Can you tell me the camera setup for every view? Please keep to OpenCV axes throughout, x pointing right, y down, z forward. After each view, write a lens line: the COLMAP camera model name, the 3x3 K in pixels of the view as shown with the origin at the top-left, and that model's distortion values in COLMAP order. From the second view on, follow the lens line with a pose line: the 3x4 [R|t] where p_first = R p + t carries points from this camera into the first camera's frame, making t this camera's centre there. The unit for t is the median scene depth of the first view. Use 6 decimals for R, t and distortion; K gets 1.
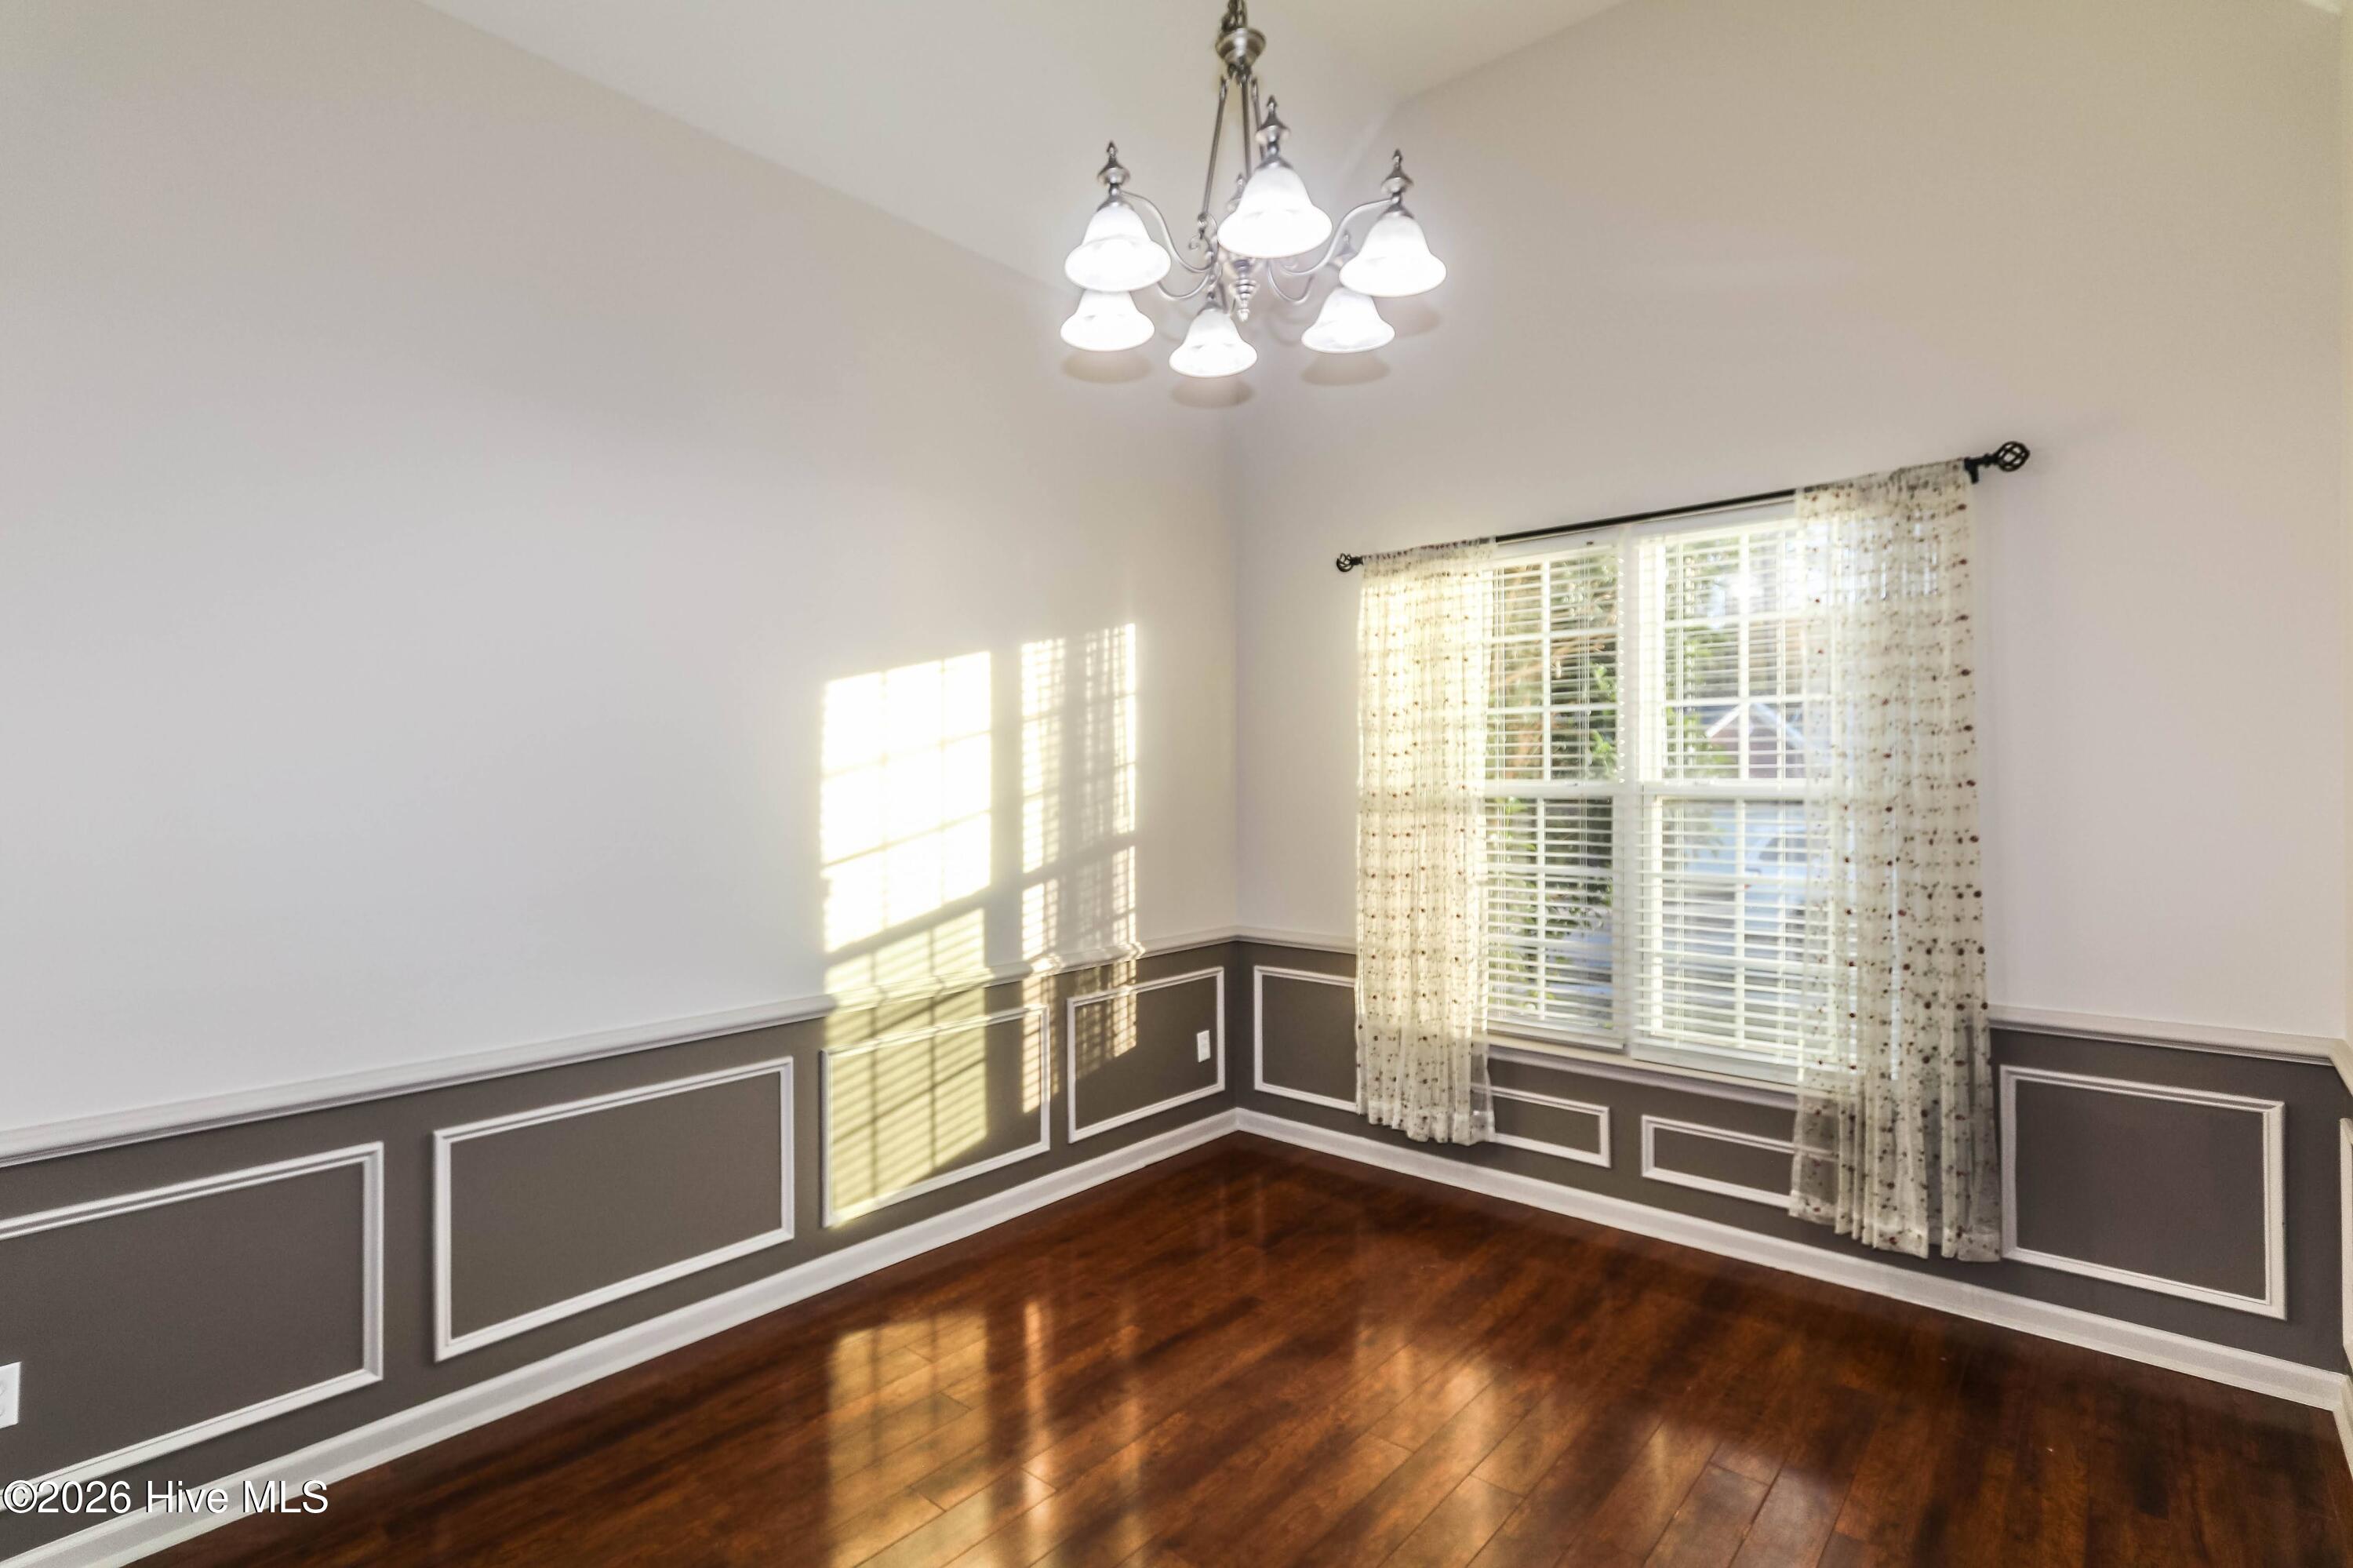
lens RADIAL K [[1098.3, 0, 1131.9], [0, 1098.3, 778.0], [0, 0, 1]] dist [0.000192, 0.002102]
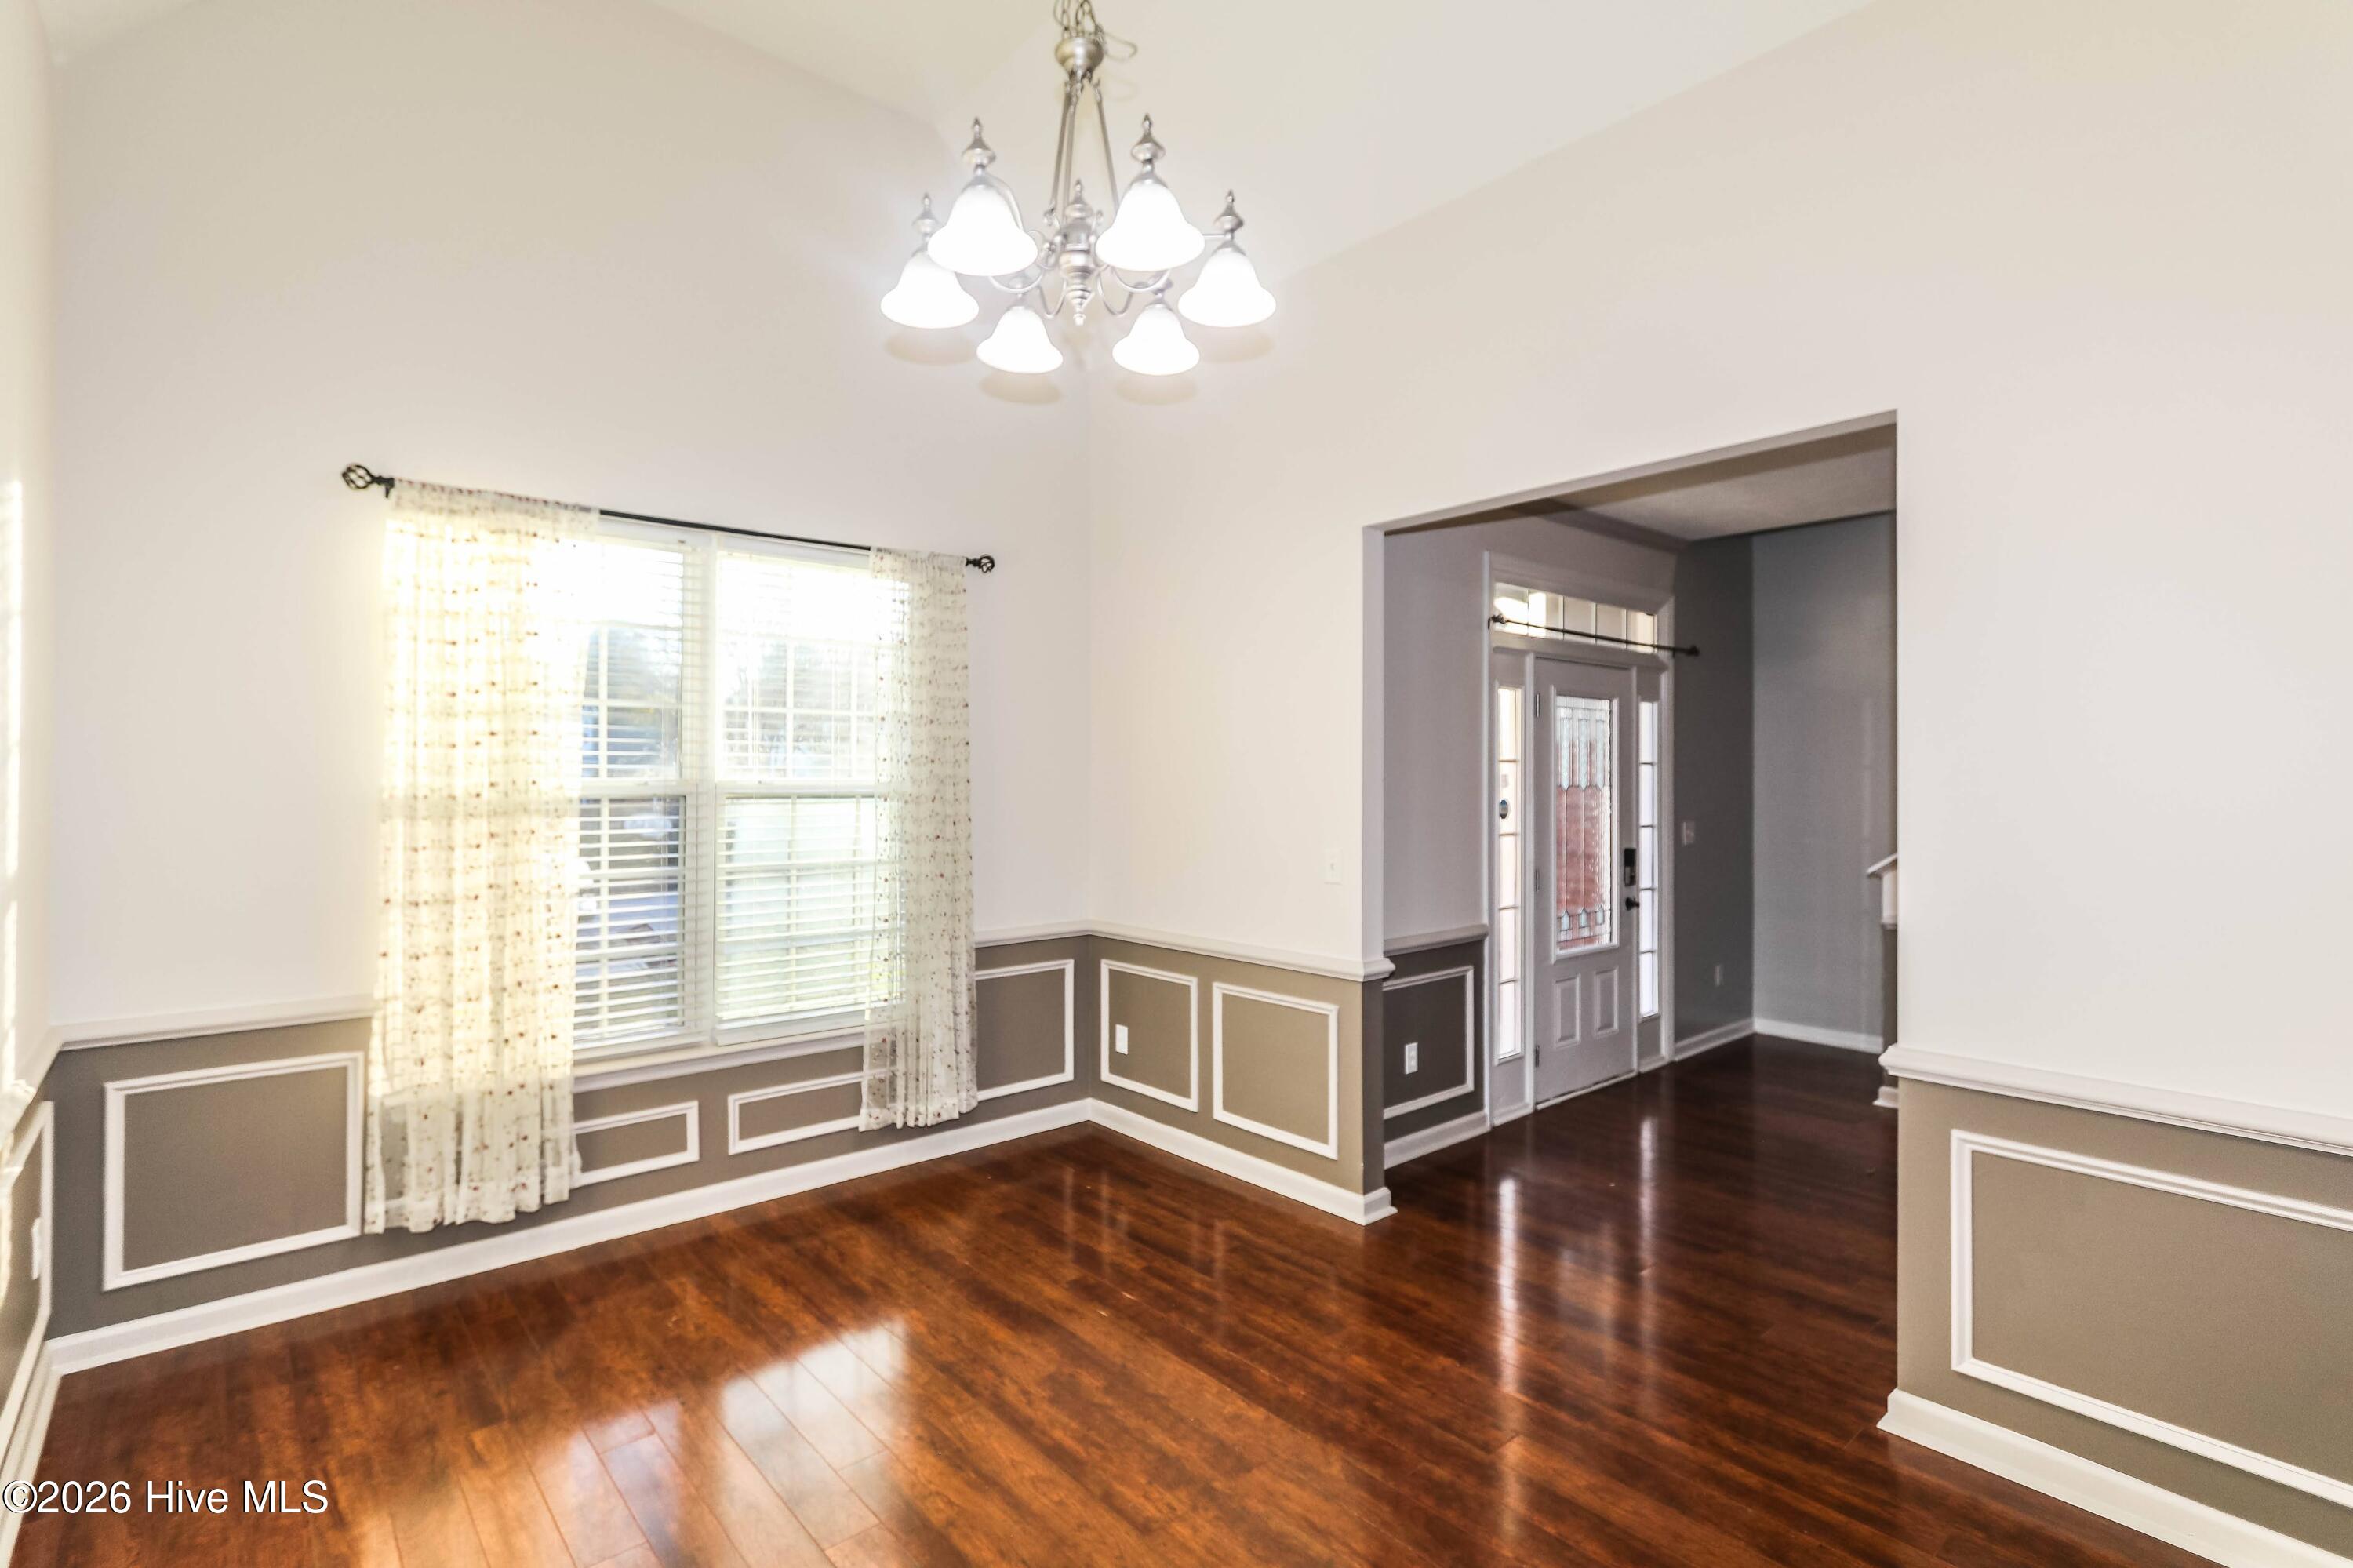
lens RADIAL K [[1098.3, 0, 1147.2], [0, 1098.3, 772.5], [0, 0, 1]] dist [0.000192, 0.002102]
pose [[0.153000, 0.008955, 0.988186, -0.499215], [-0.000693, 0.999960, -0.008954, 0.004877], [-0.988226, 0.000685, 0.153000, 0.426281]]
